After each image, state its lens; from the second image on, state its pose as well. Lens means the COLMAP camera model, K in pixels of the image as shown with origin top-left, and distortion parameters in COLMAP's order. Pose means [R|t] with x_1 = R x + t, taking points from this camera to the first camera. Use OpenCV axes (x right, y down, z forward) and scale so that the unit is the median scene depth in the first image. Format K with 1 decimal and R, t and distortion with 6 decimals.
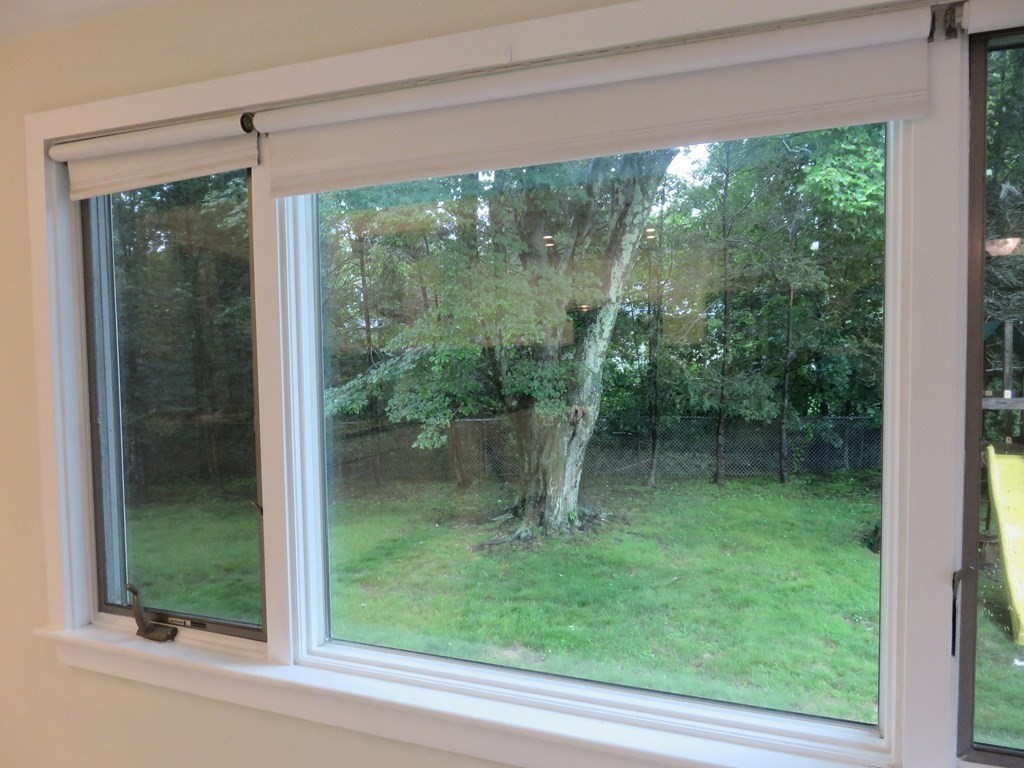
lens RADIAL K [[772.5, 0, 516.7], [0, 772.5, 387.1], [0, 0, 1]] dist [-0.002768, -0.003967]
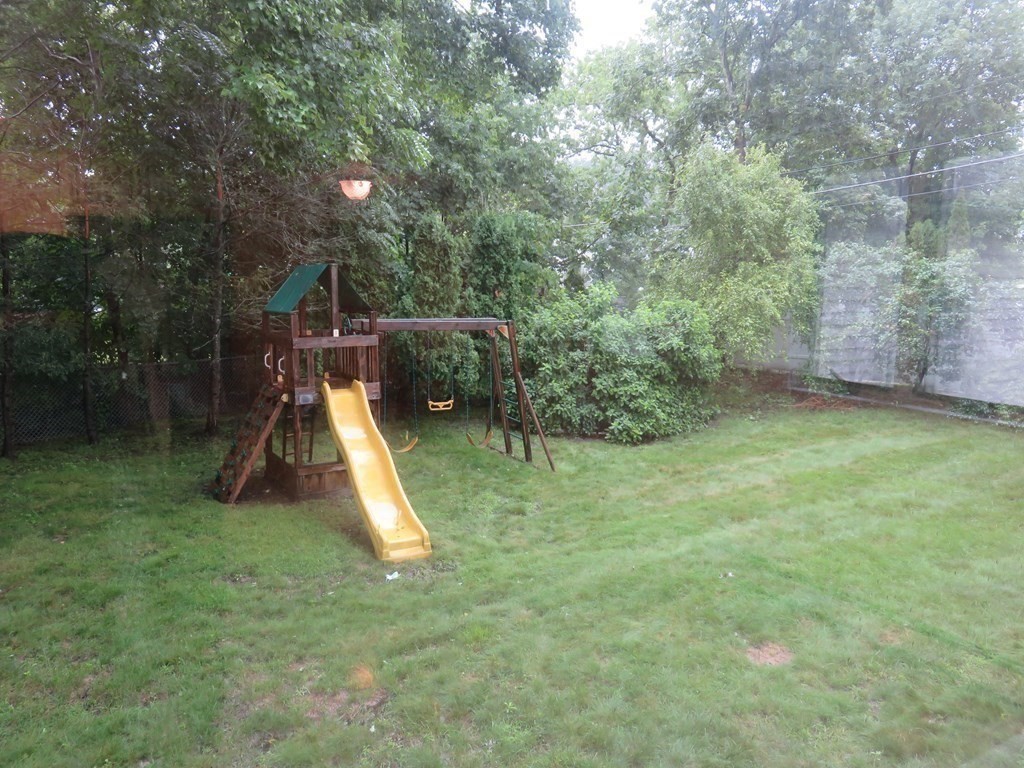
lens RADIAL K [[772.5, 0, 507.4], [0, 772.5, 381.7], [0, 0, 1]] dist [-0.002768, -0.003967]
pose [[0.618720, -0.088578, 0.780602, -0.062679], [0.034384, 0.995724, 0.085735, -0.007608], [-0.784859, -0.026206, 0.619120, 0.142432]]
